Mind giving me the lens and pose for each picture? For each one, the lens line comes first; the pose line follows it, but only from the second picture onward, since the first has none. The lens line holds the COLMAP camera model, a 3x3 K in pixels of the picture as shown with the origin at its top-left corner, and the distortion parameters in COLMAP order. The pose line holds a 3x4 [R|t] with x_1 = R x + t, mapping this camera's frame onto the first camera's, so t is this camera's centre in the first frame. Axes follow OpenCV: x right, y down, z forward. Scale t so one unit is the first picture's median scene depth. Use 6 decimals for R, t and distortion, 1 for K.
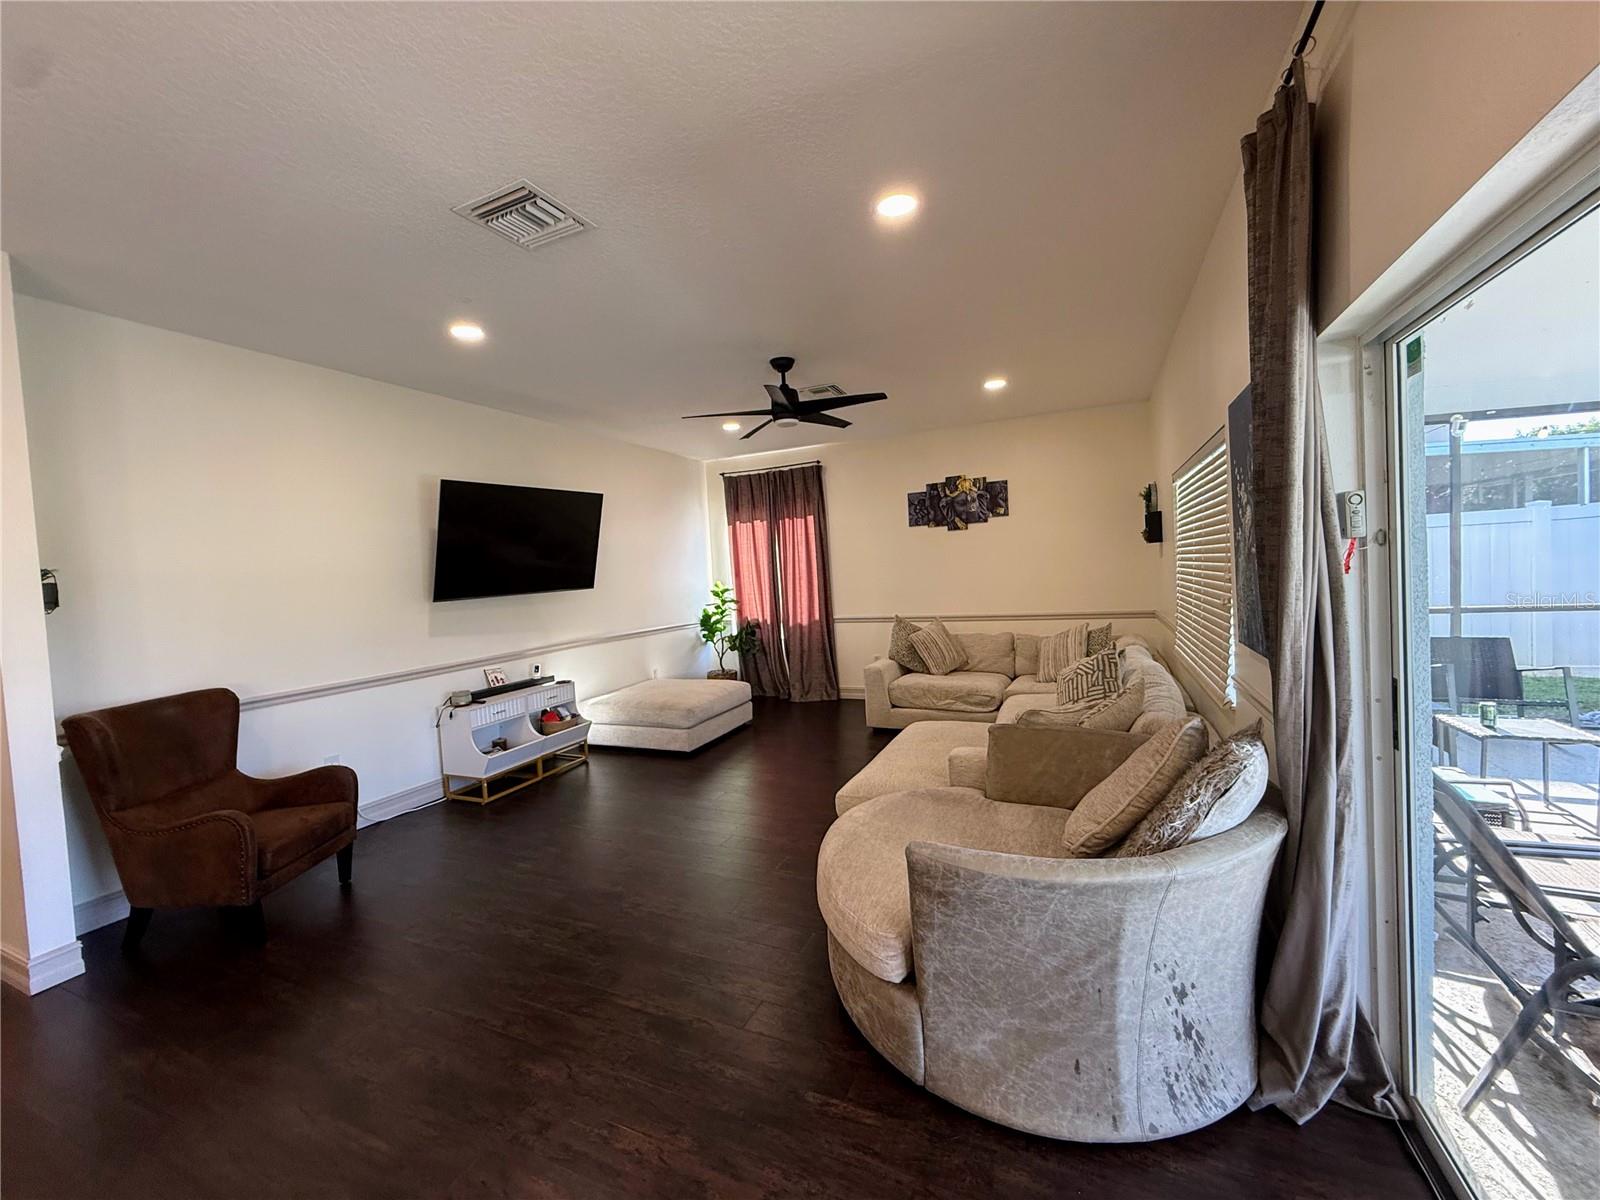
lens RADIAL K [[638.0, 0, 789.0], [0, 638.0, 602.1], [0, 0, 1]] dist [0.000544, 0.000980]
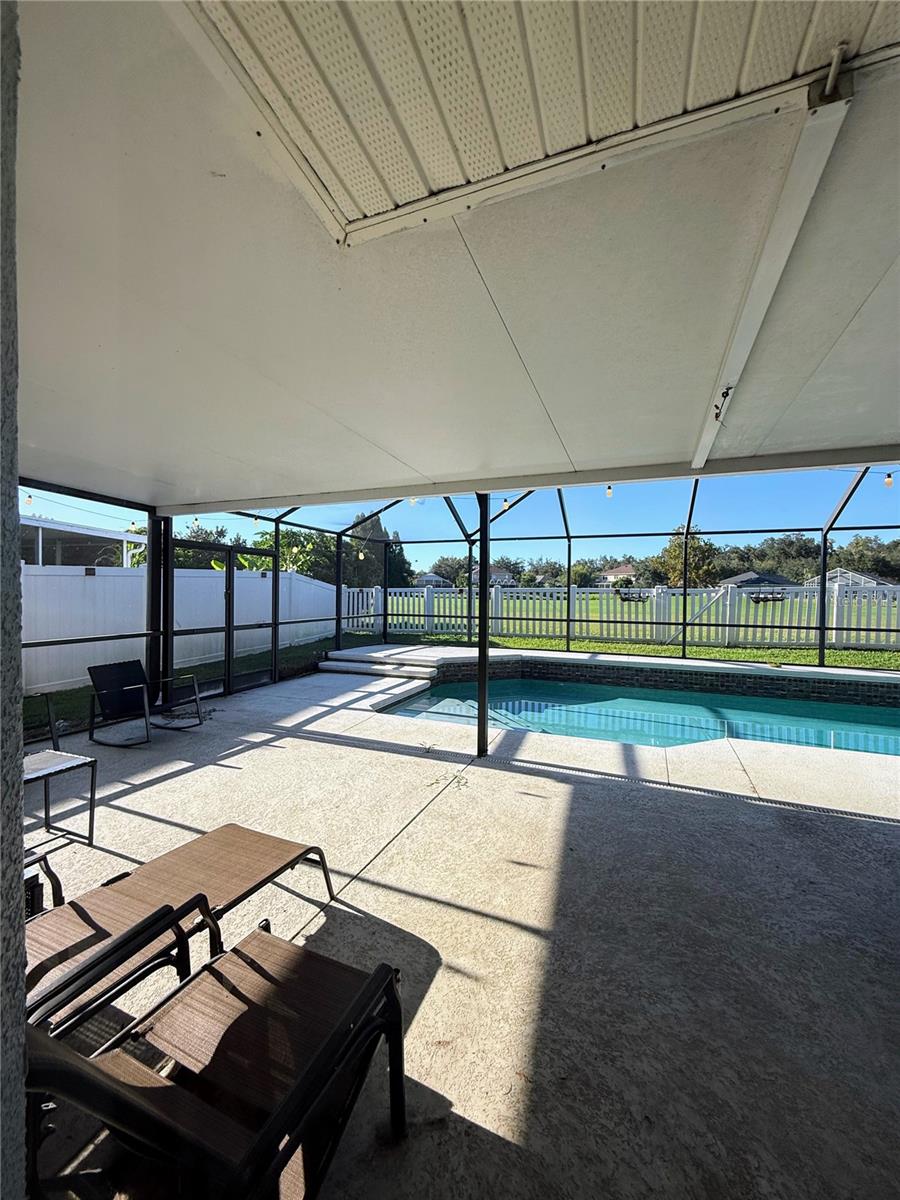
lens RADIAL K [[478.5, 0, 451.7], [0, 478.5, 596.3], [0, 0, 1]] dist [0.000544, 0.000980]
pose [[-0.052761, 0.044608, 0.997610, 0.168267], [0.040934, 0.998259, -0.042472, -0.007018], [-0.997768, 0.038596, -0.054495, 0.181605]]
